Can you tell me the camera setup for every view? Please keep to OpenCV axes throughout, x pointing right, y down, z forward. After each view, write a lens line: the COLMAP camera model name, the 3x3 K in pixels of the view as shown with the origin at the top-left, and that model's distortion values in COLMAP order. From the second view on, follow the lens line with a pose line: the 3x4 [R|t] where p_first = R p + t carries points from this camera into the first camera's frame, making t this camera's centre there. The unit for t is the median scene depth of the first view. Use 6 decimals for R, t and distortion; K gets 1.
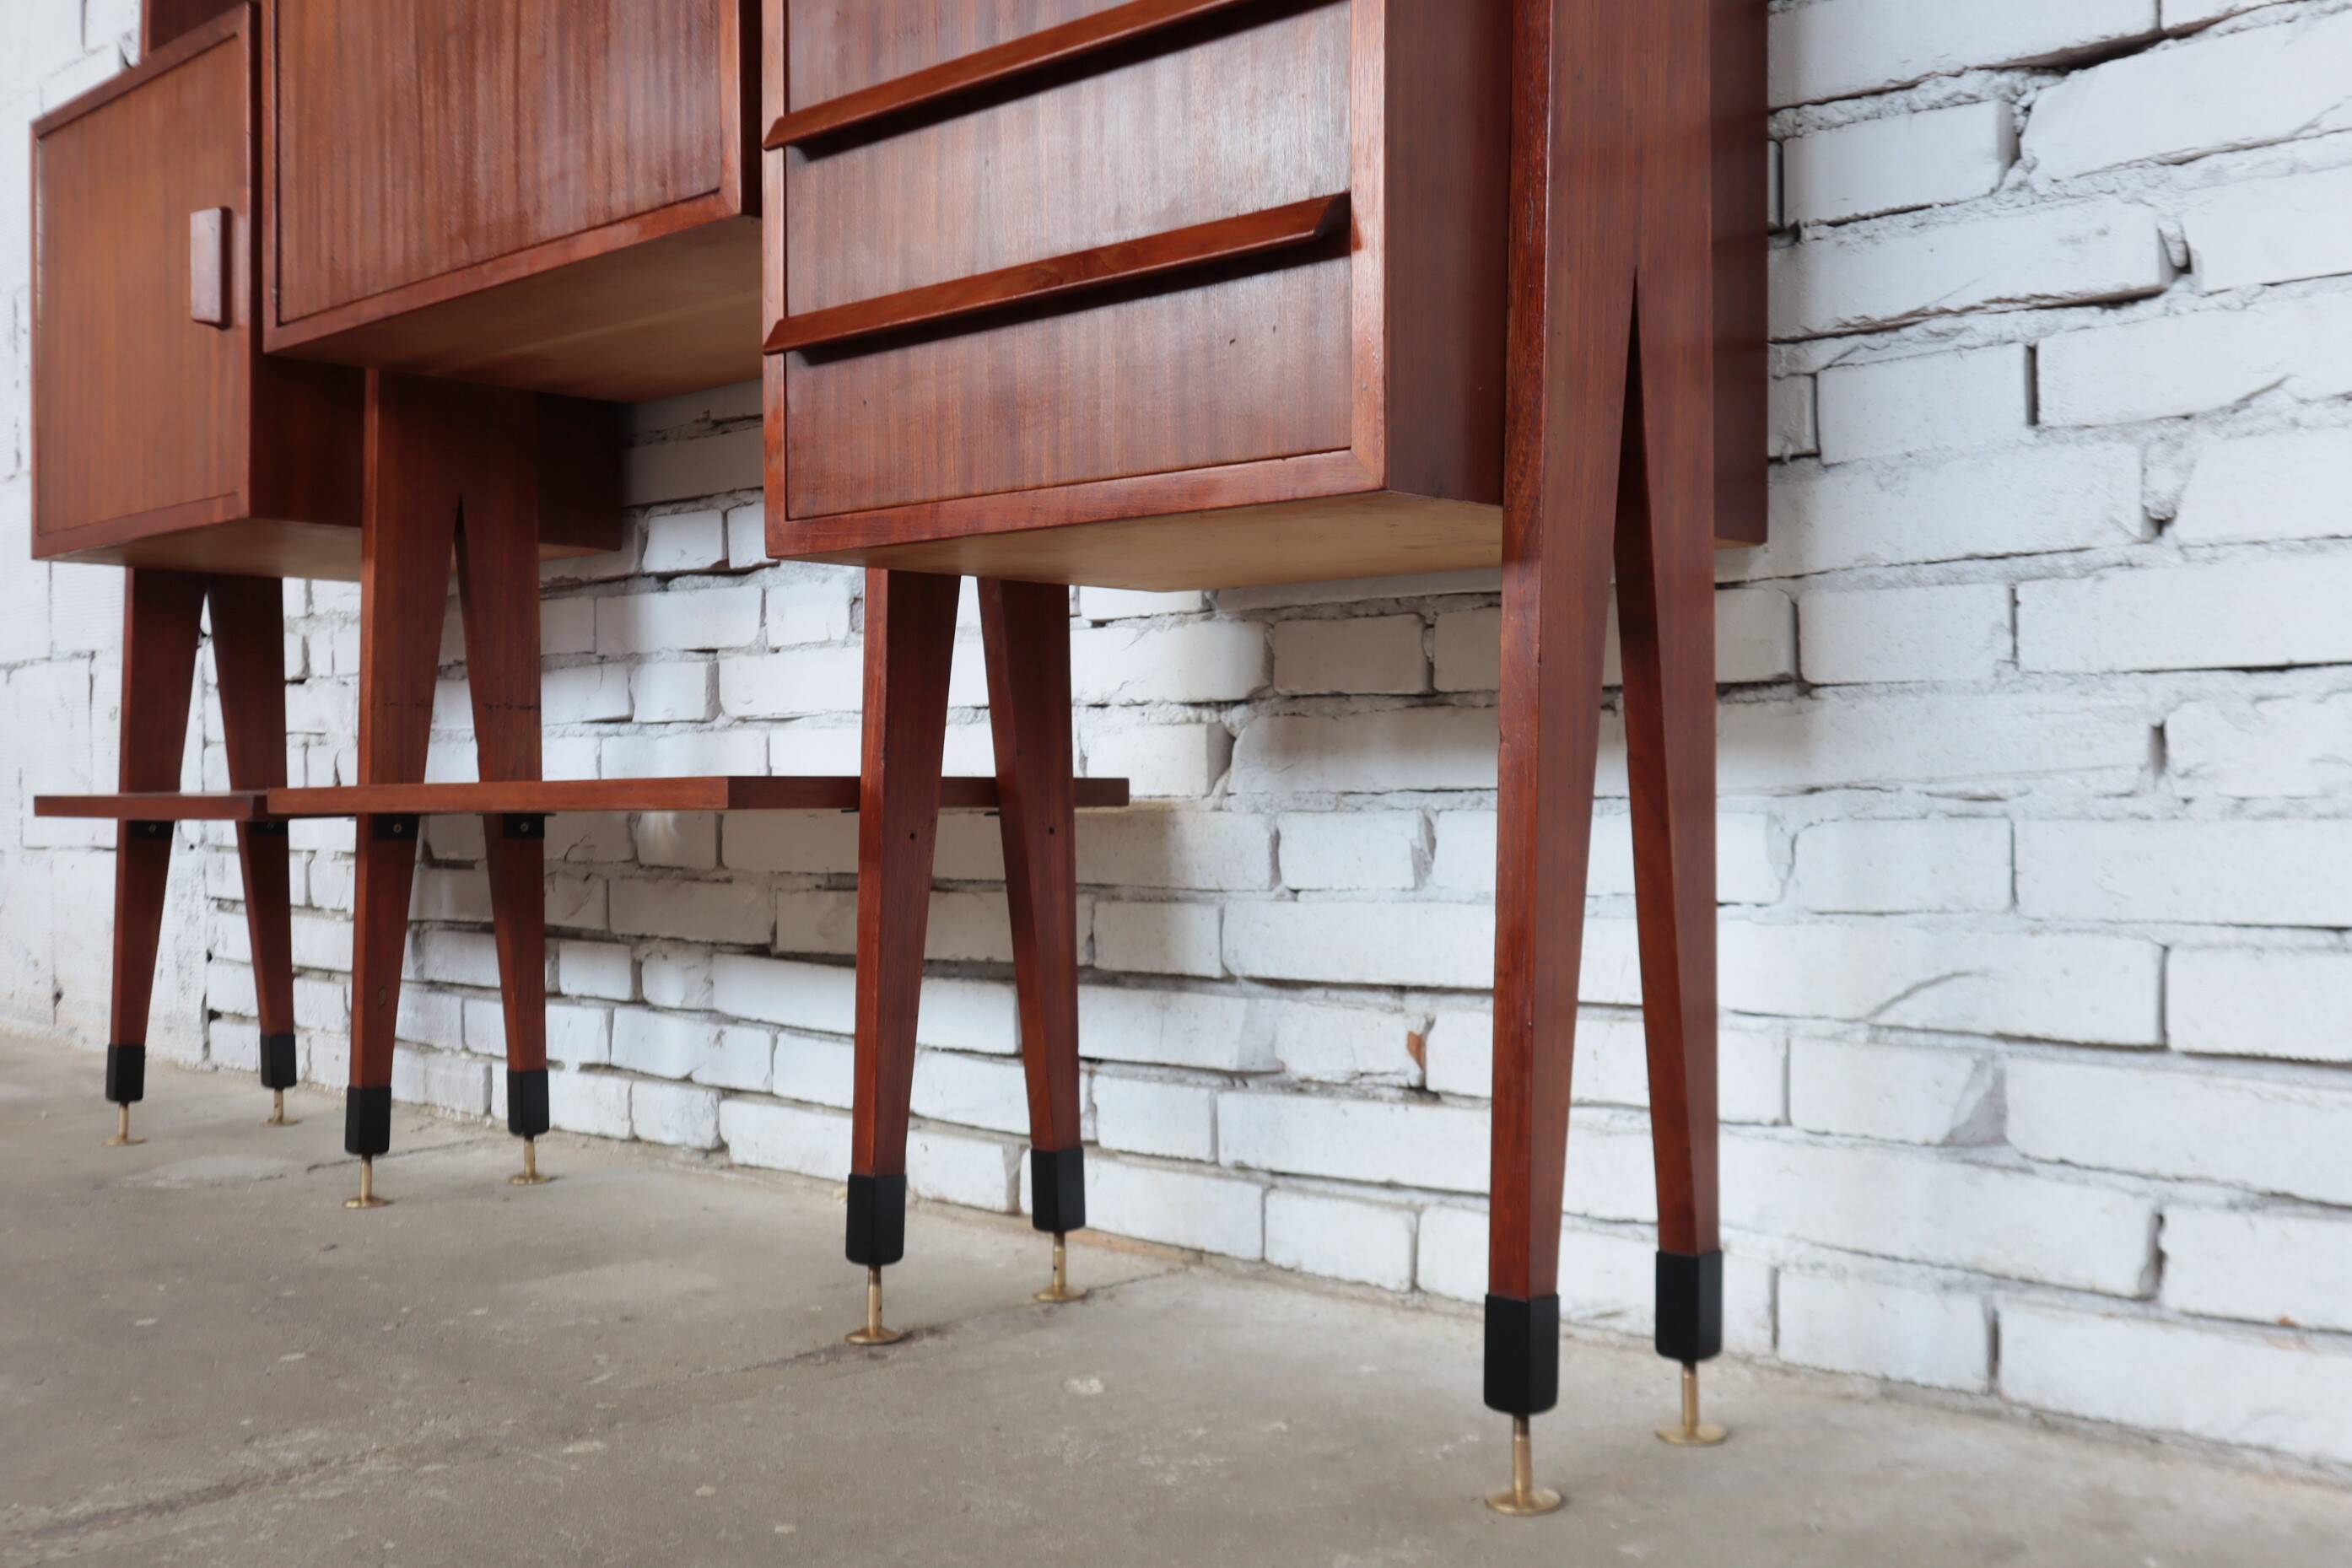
lens RADIAL K [[2290.9, 0, 1244.2], [0, 2290.9, 789.2], [0, 0, 1]] dist [0.001736, 0.009397]
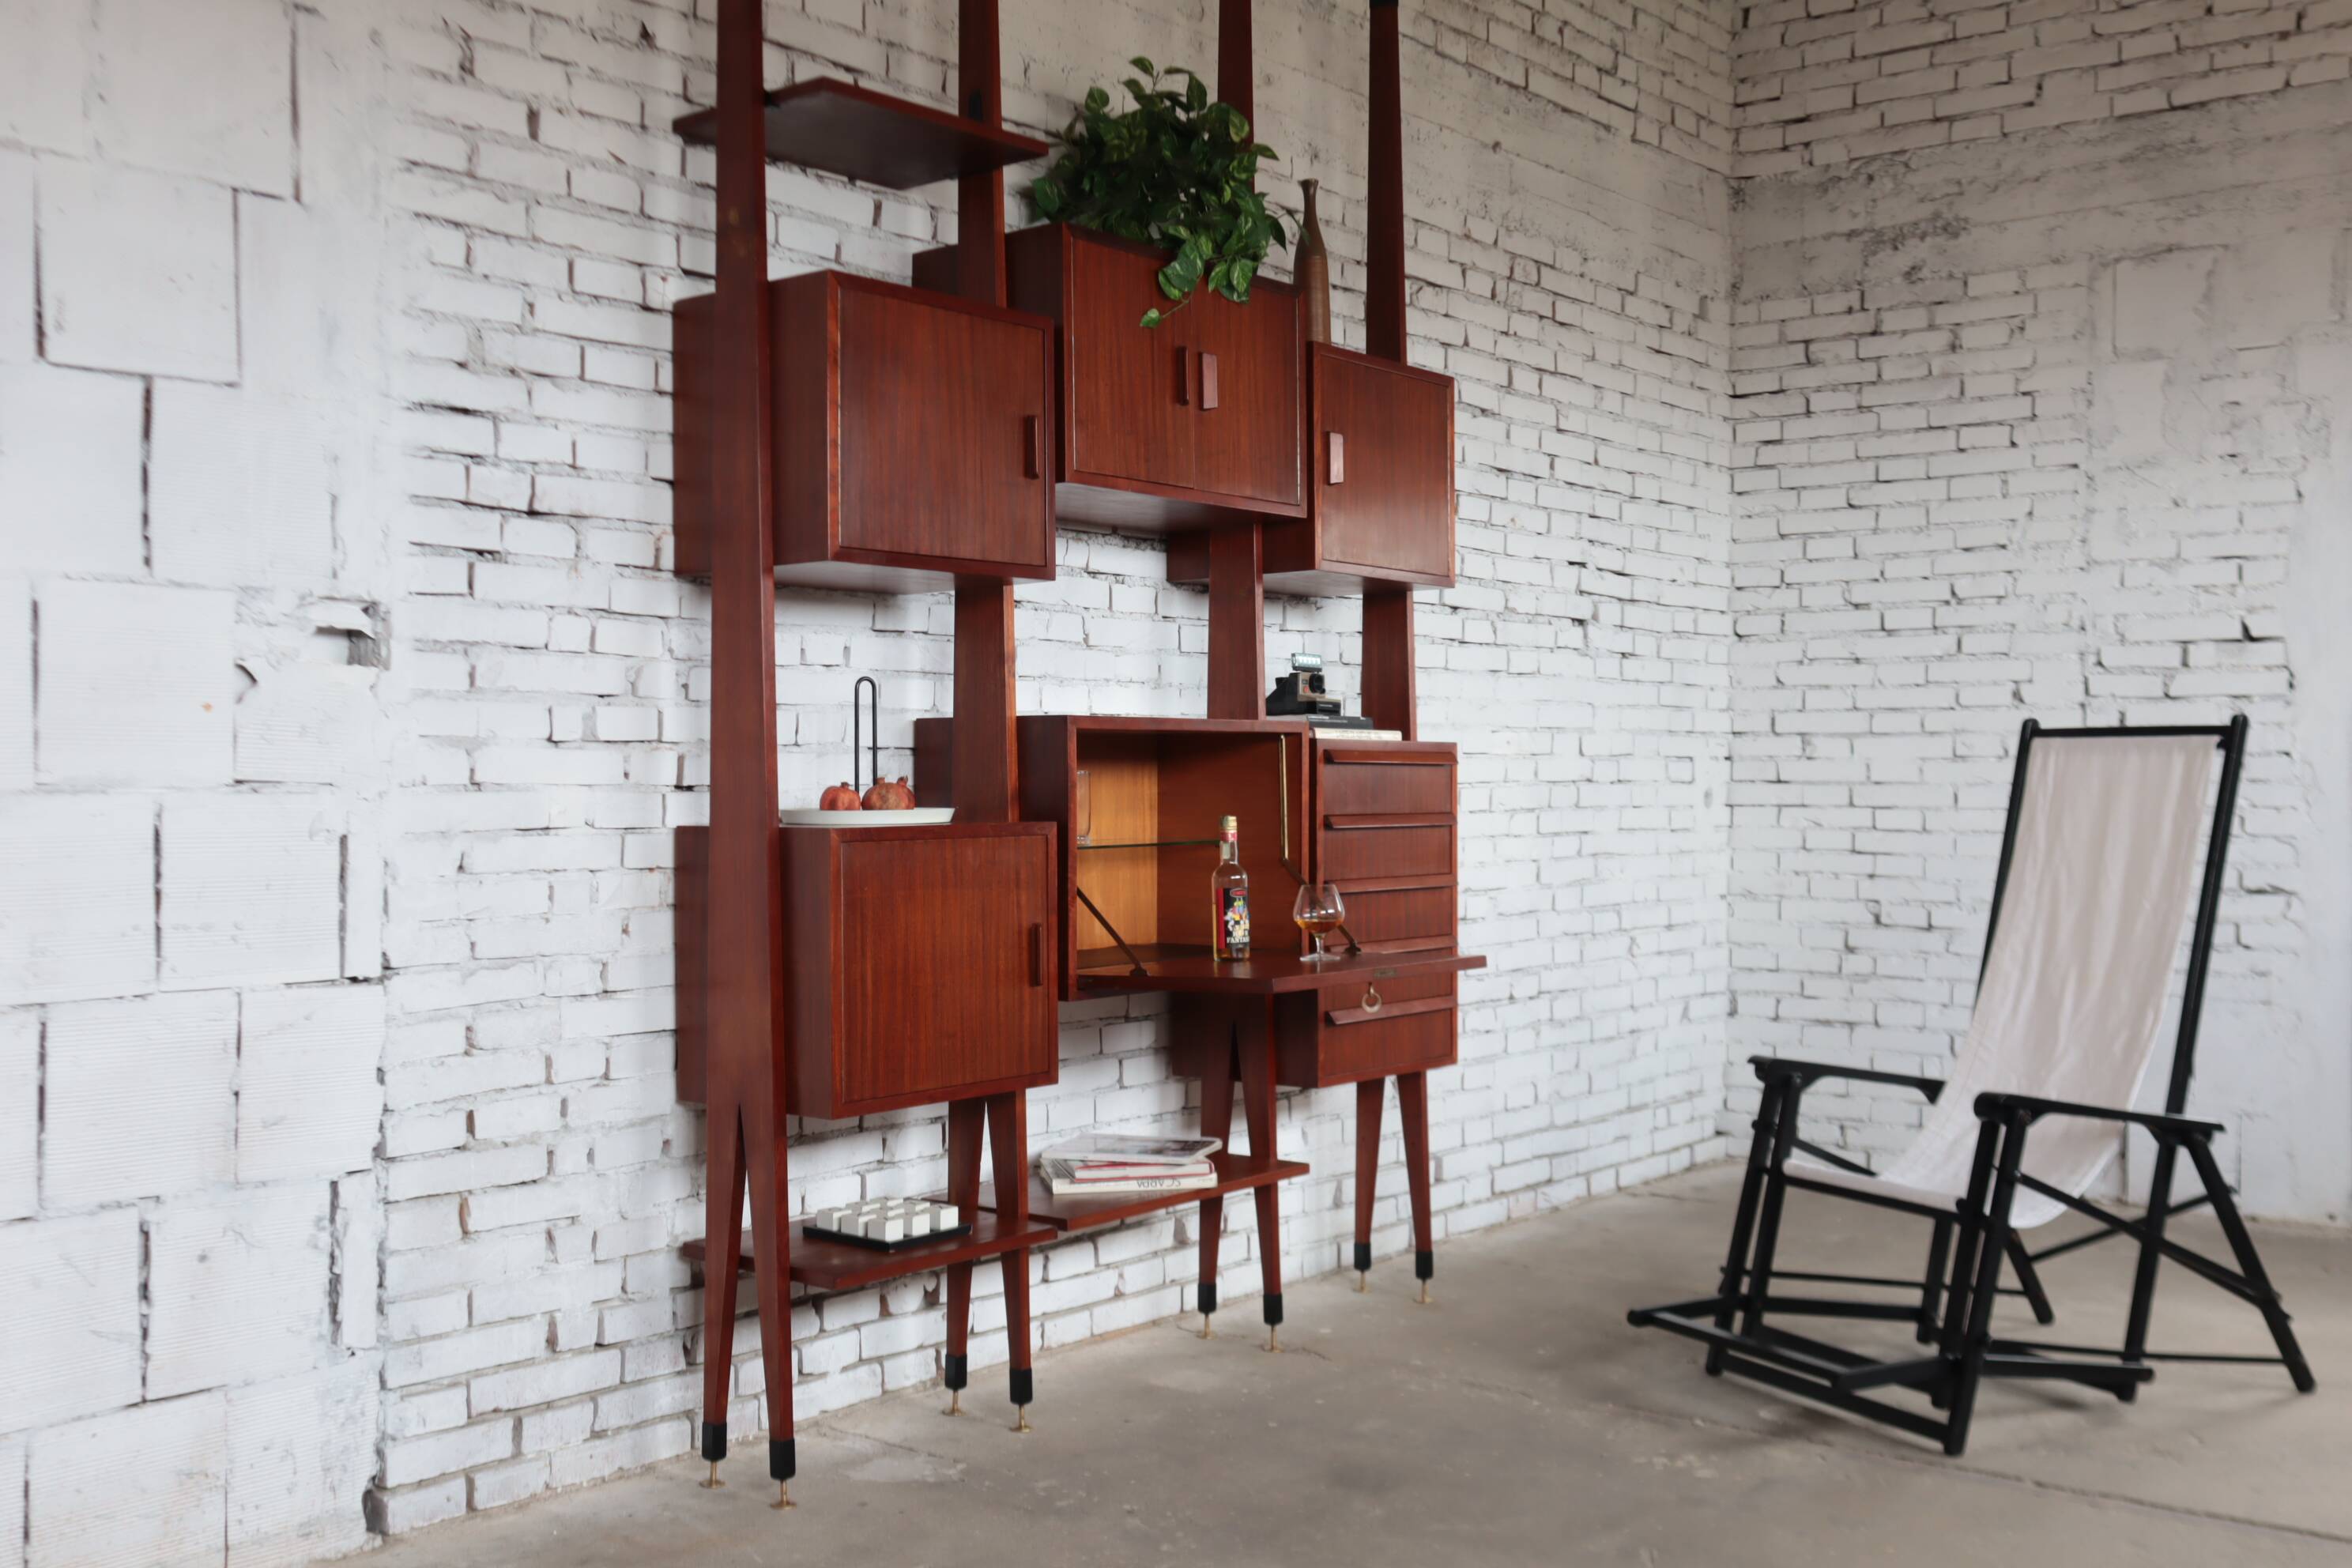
lens RADIAL K [[2353.7, 0, 1162.1], [0, 2353.7, 803.9], [0, 0, 1]] dist [-0.001455, 0.006415]
pose [[-0.068697, -0.011394, 0.997573, -3.132920], [-0.000492, 0.999935, 0.011387, -0.489944], [-0.997637, 0.000291, -0.068698, 1.345774]]
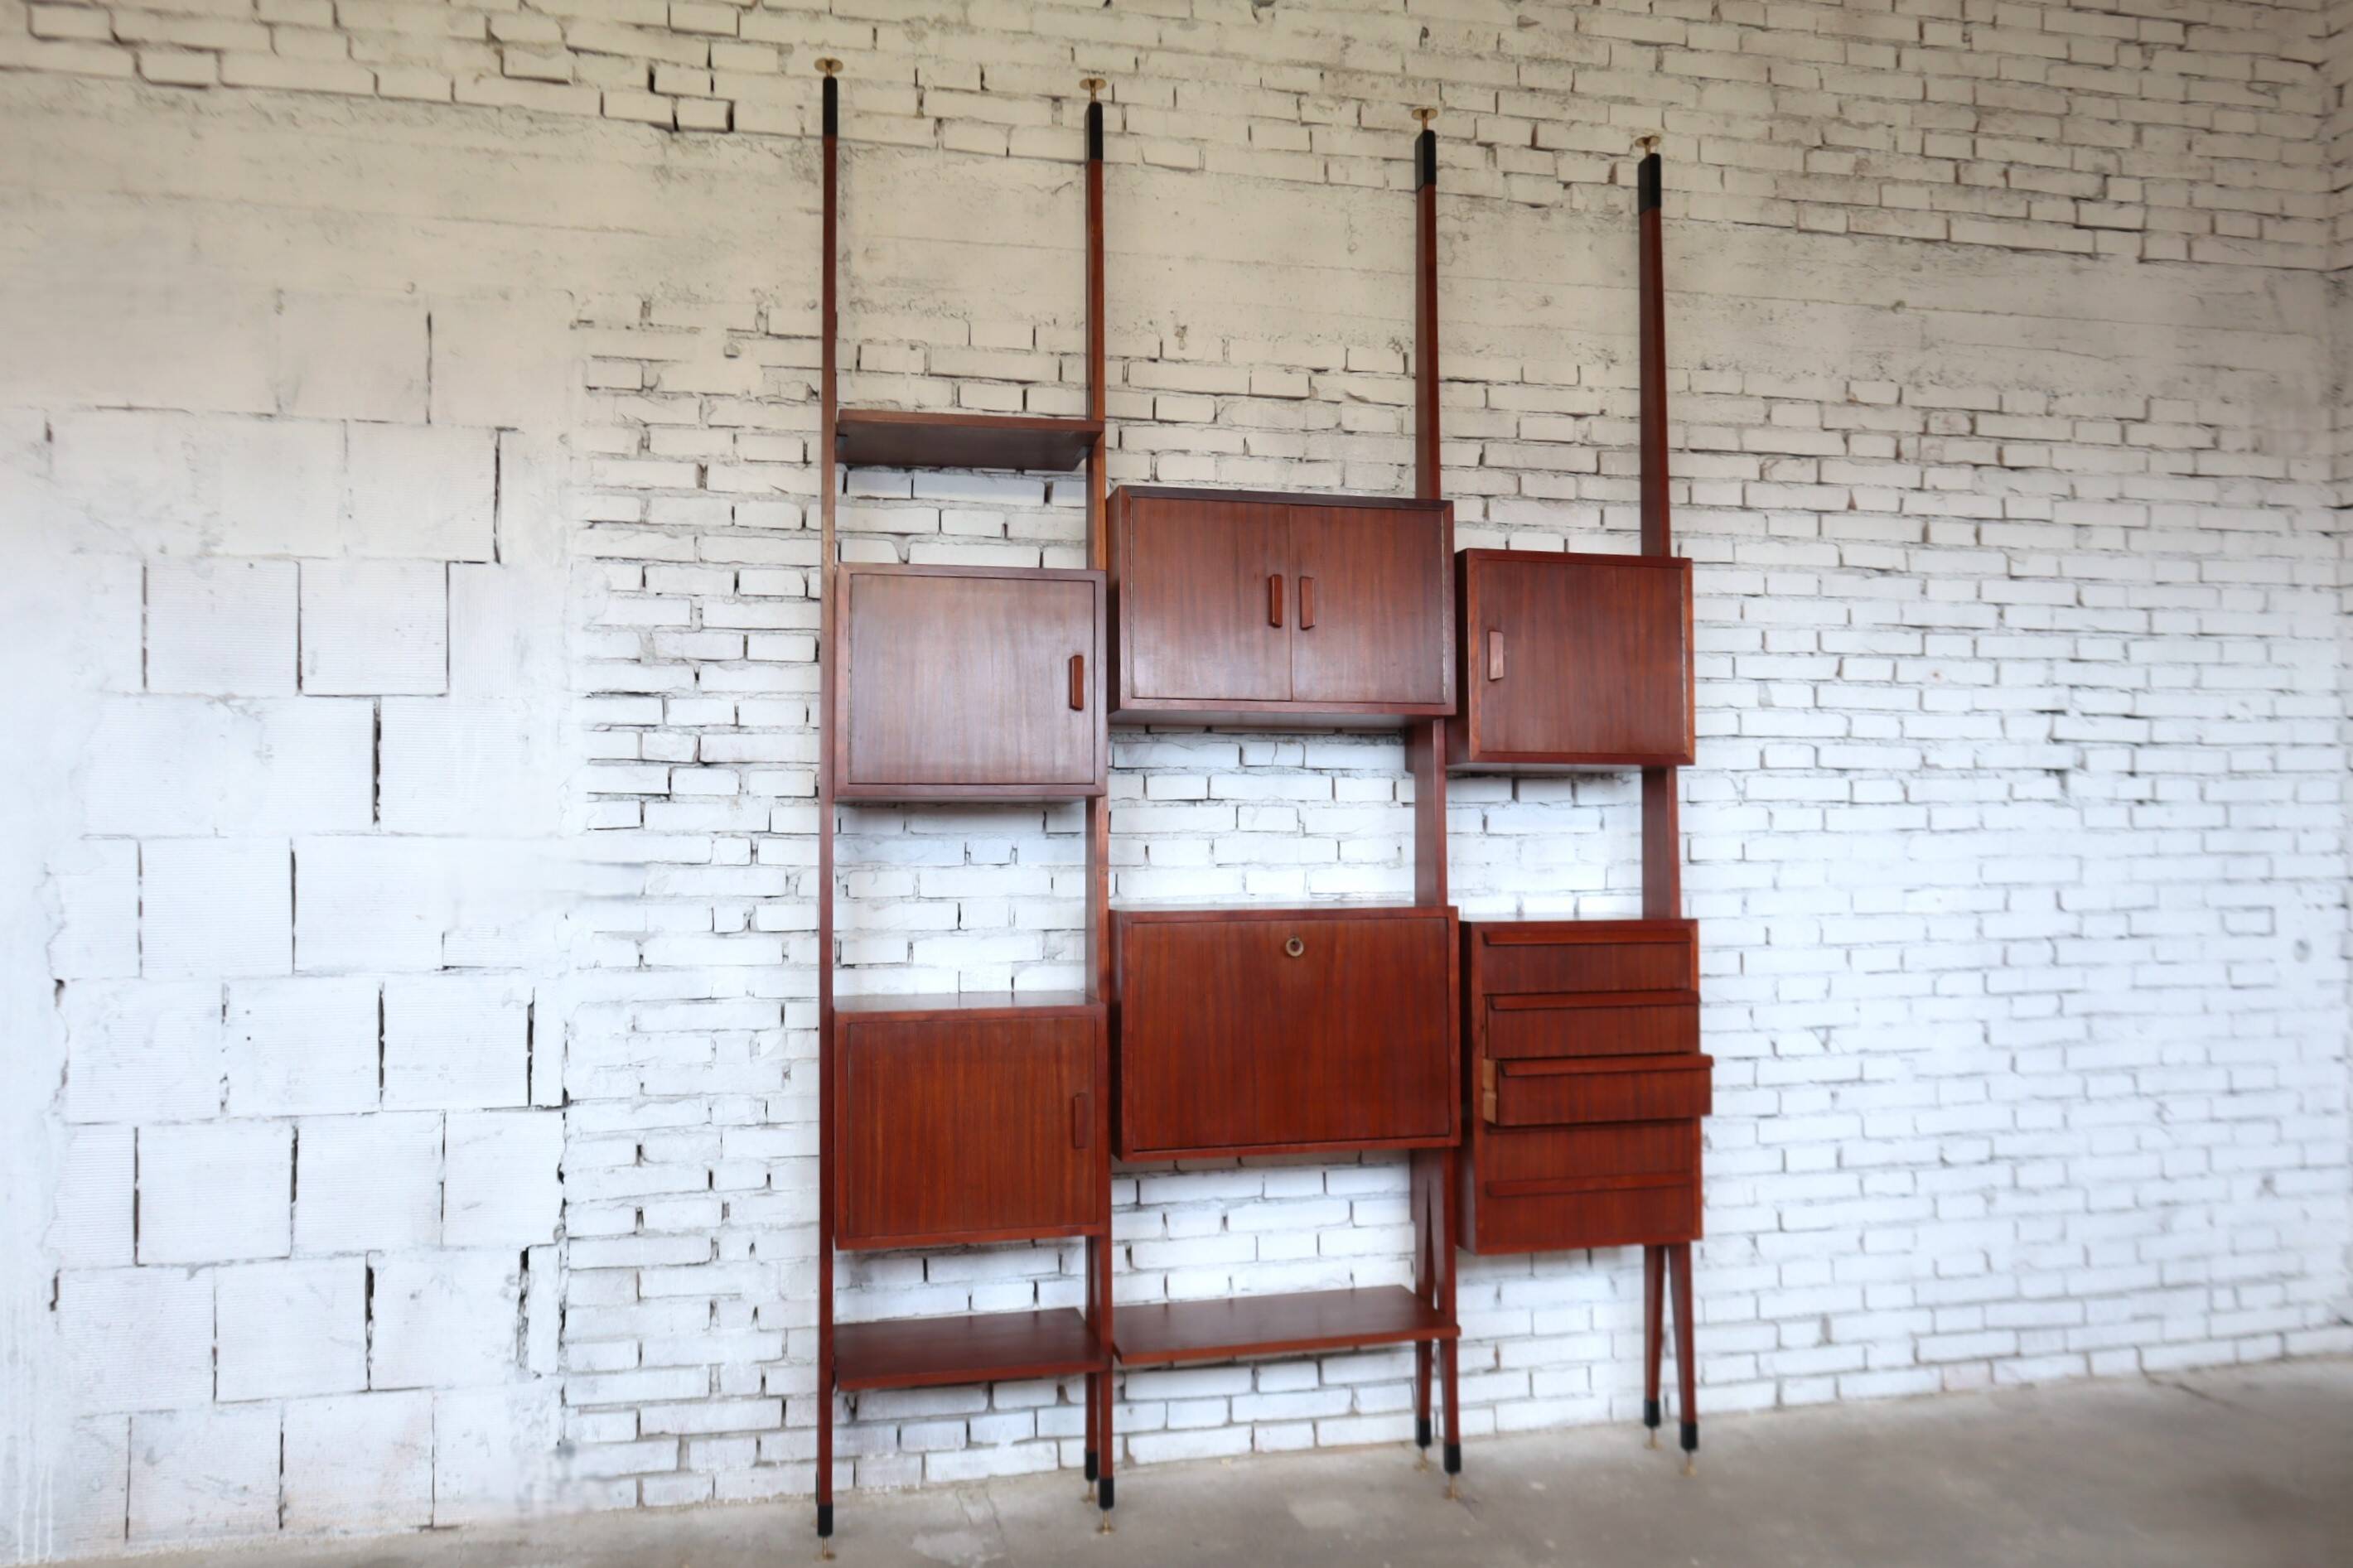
lens RADIAL K [[1819.1, 0, 1219.4], [0, 1819.1, 774.7], [0, 0, 1]] dist [-0.009213, -0.008607]
pose [[0.542129, 0.024744, 0.839931, -2.419889], [0.002307, 0.999519, -0.030935, -0.659457], [-0.840292, 0.018709, 0.541811, -0.089565]]
